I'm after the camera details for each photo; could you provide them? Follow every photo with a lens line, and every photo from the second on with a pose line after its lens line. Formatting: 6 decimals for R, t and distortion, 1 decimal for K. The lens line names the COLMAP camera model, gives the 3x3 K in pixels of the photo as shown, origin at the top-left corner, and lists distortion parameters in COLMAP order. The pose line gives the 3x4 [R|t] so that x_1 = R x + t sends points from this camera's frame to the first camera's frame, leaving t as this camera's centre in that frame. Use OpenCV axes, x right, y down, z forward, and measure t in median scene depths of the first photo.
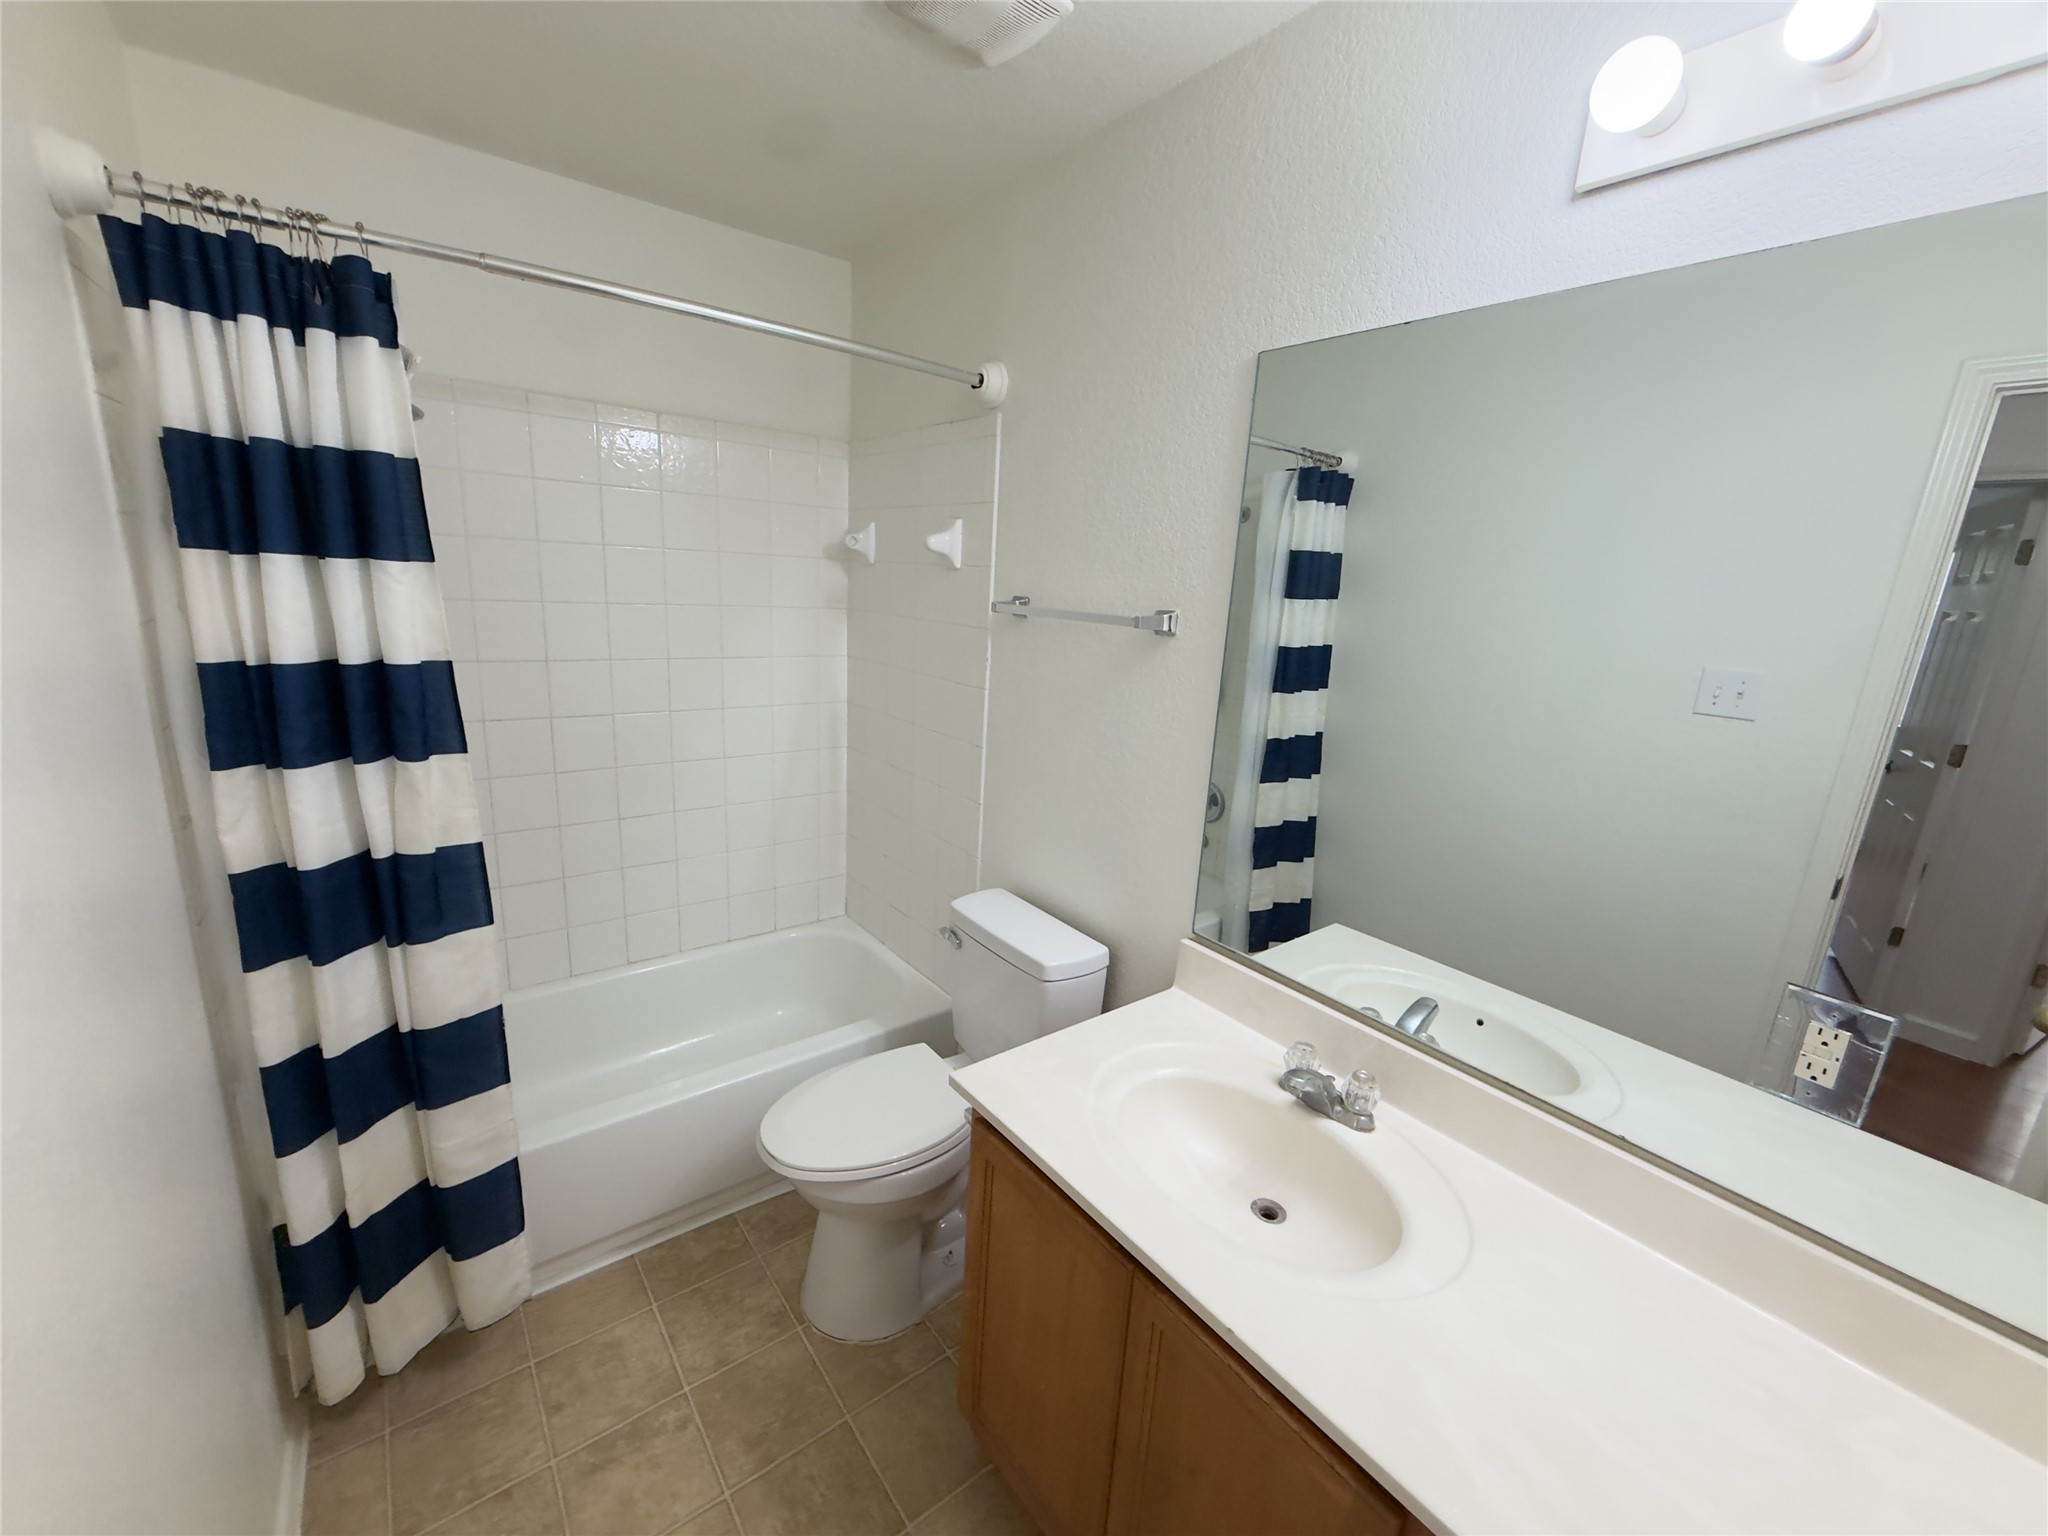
lens RADIAL K [[816.4, 0, 1019.3], [0, 816.4, 775.9], [0, 0, 1]] dist [0.000798, -0.000148]
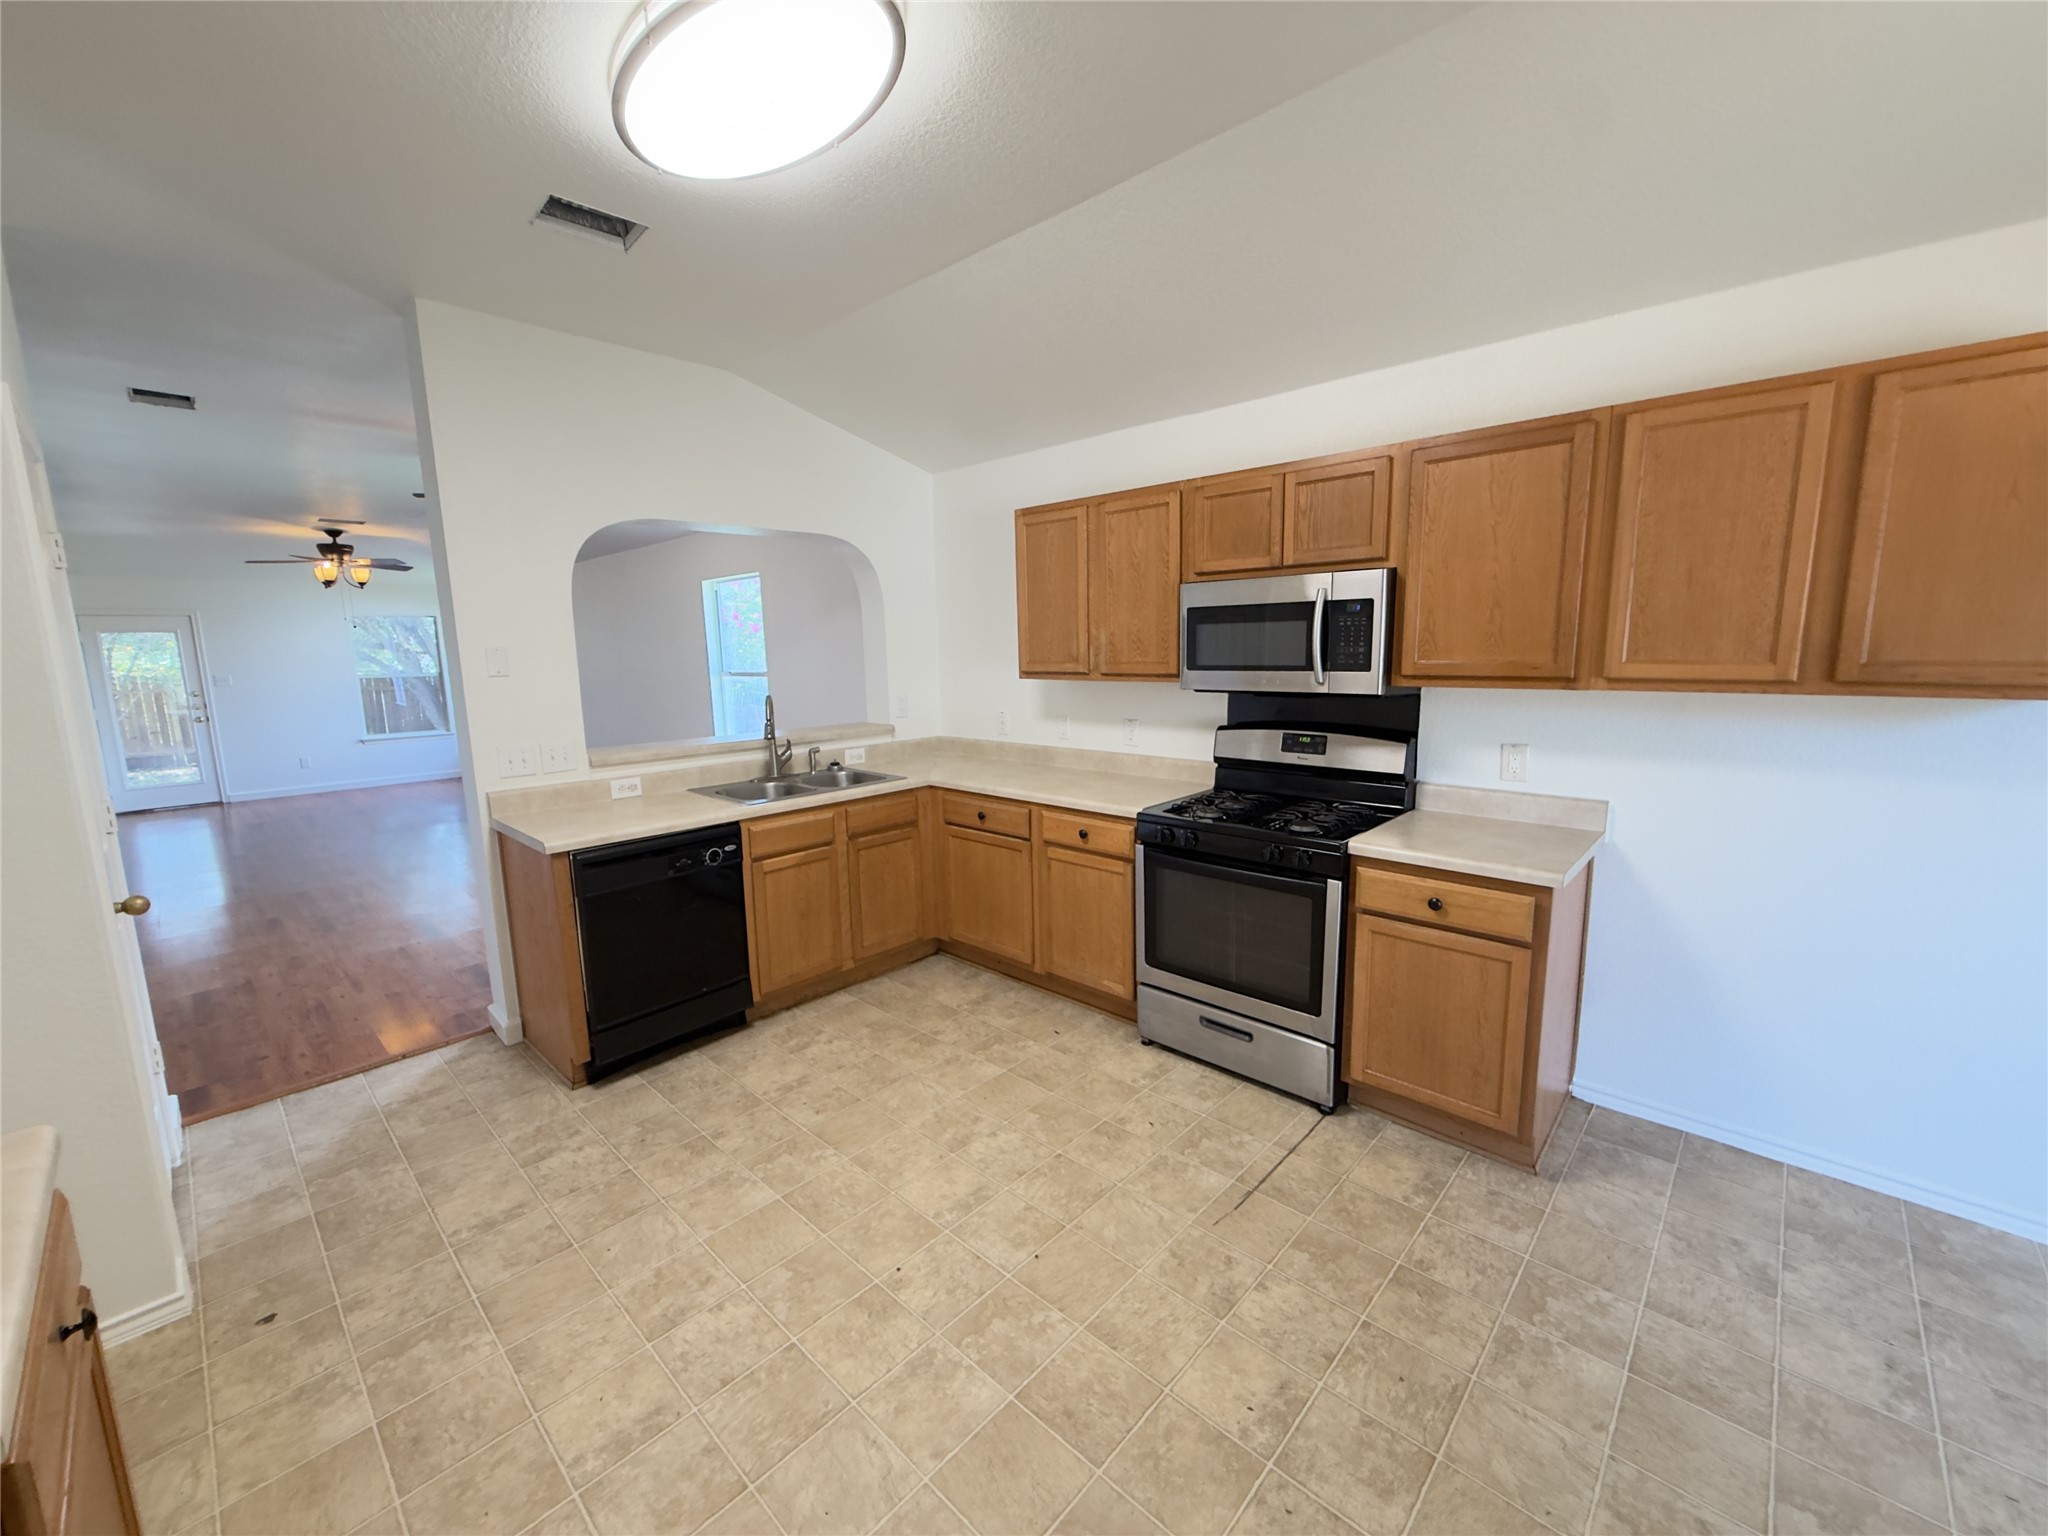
lens RADIAL K [[816.4, 0, 1015.4], [0, 816.4, 767.2], [0, 0, 1]] dist [0.000798, -0.000148]
pose [[-0.988527, -0.009153, -0.150764, -0.797225], [-0.065090, 0.926538, 0.370528, -0.438405], [0.136297, 0.376091, -0.916504, 1.696463]]
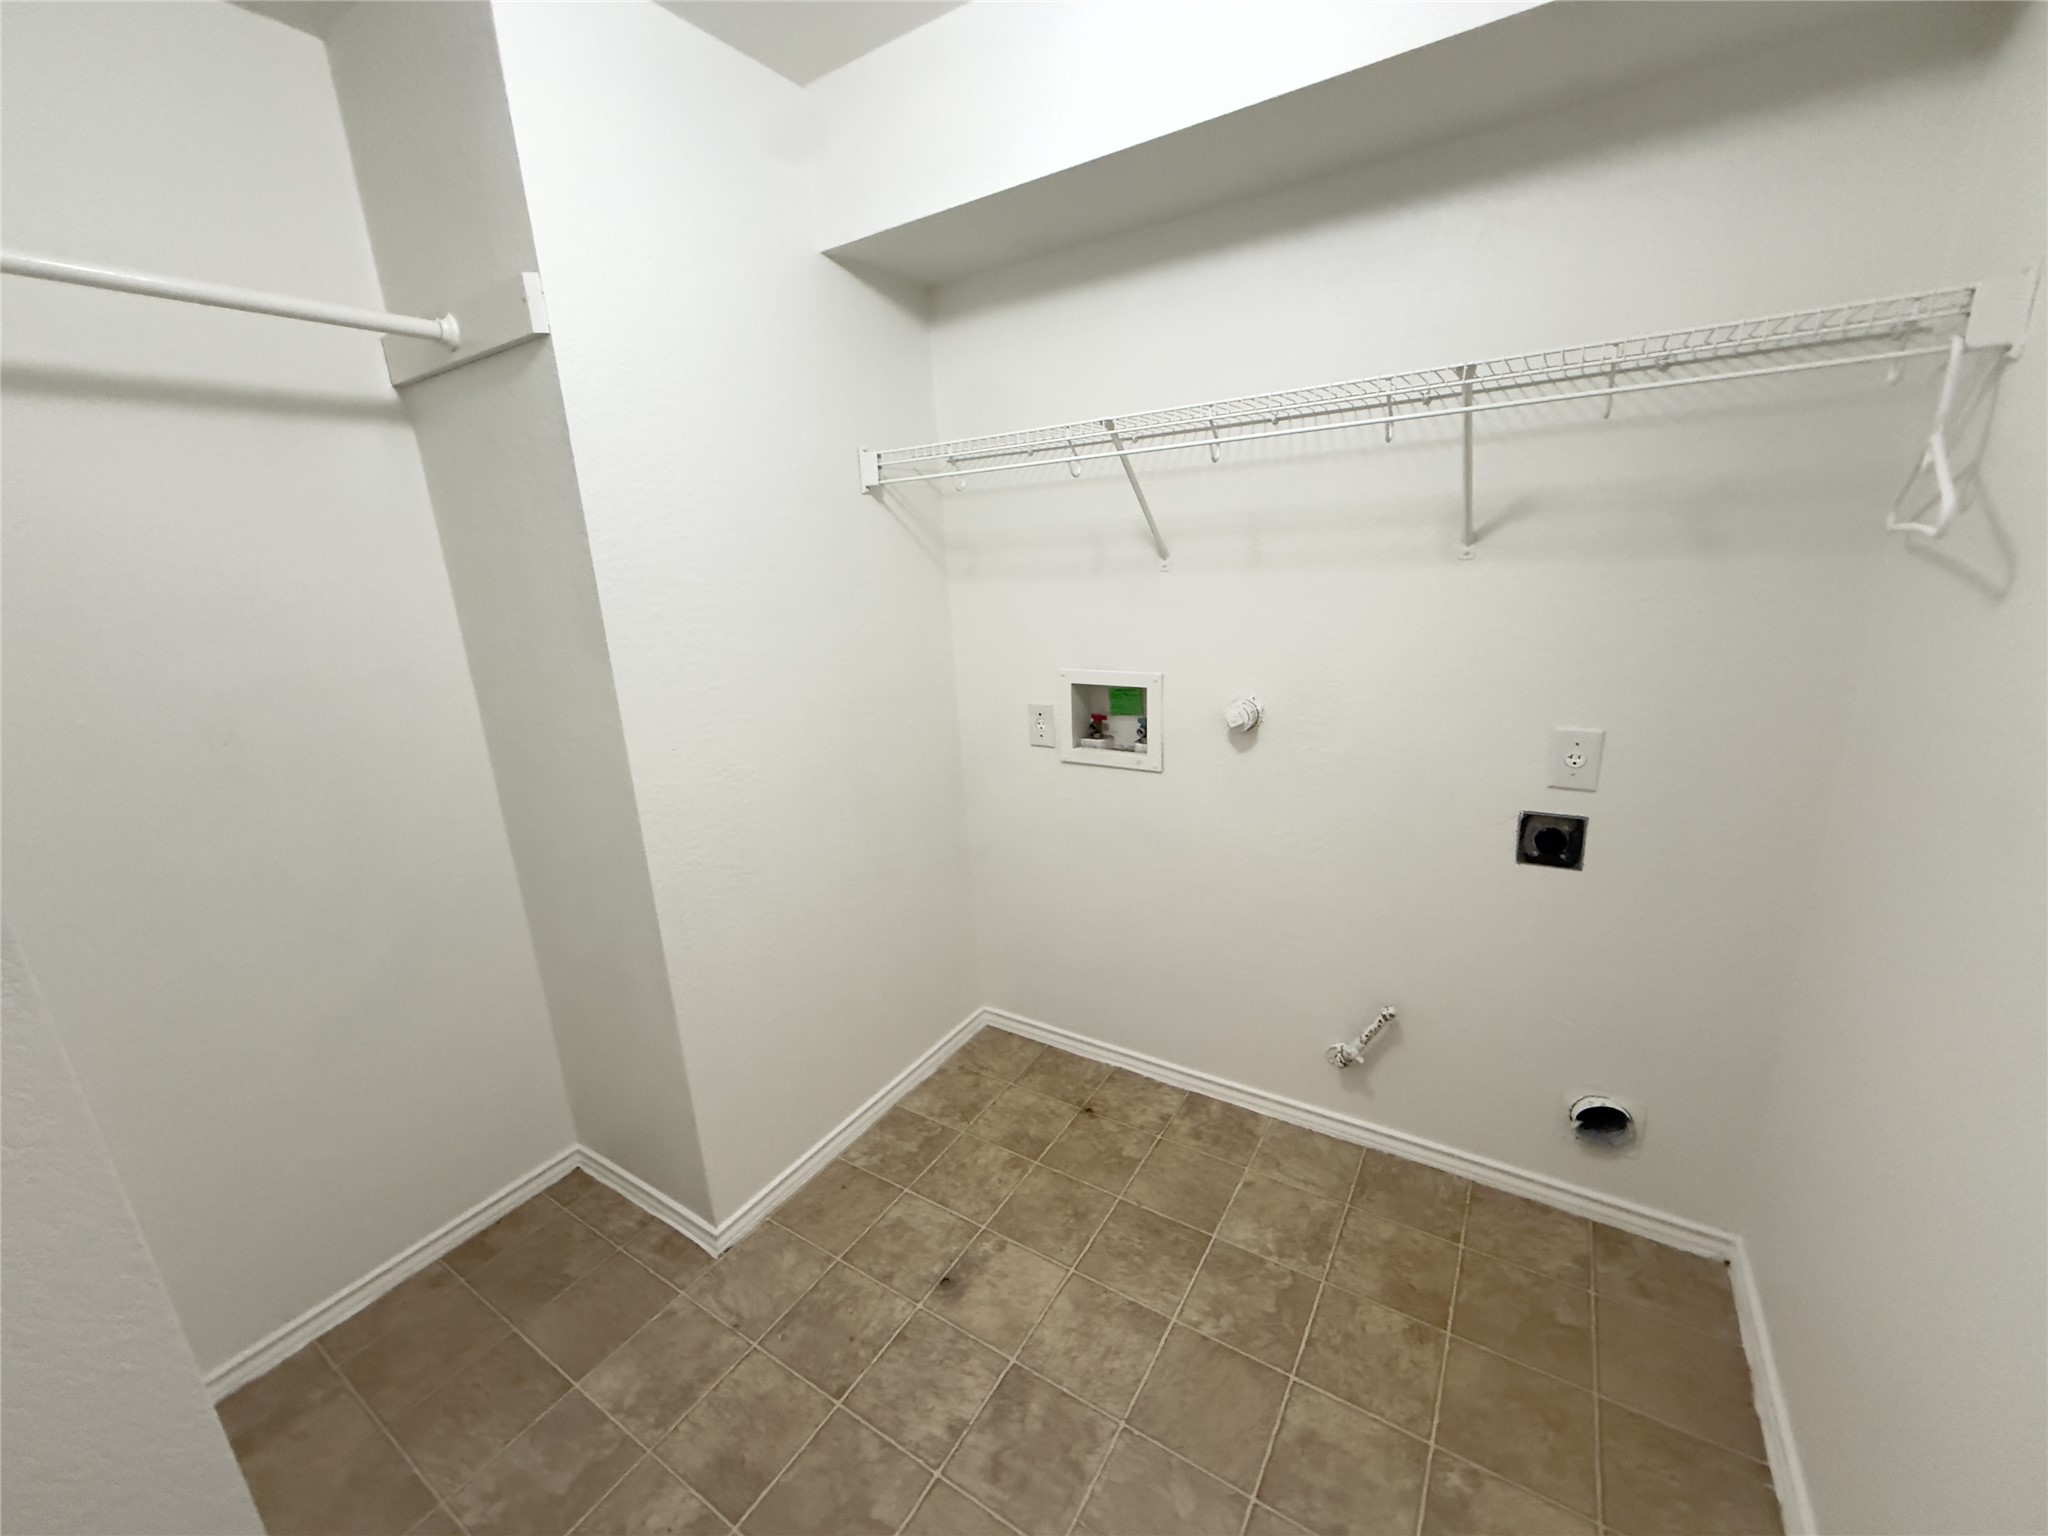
lens RADIAL K [[816.4, 0, 1019.6], [0, 816.4, 764.8], [0, 0, 1]] dist [0.000798, -0.000148]
pose [[0.937327, -0.189466, 0.292438, -0.600860], [0.183125, 0.981859, 0.049174, 0.057824], [-0.296450, 0.007461, 0.955019, -0.139448]]
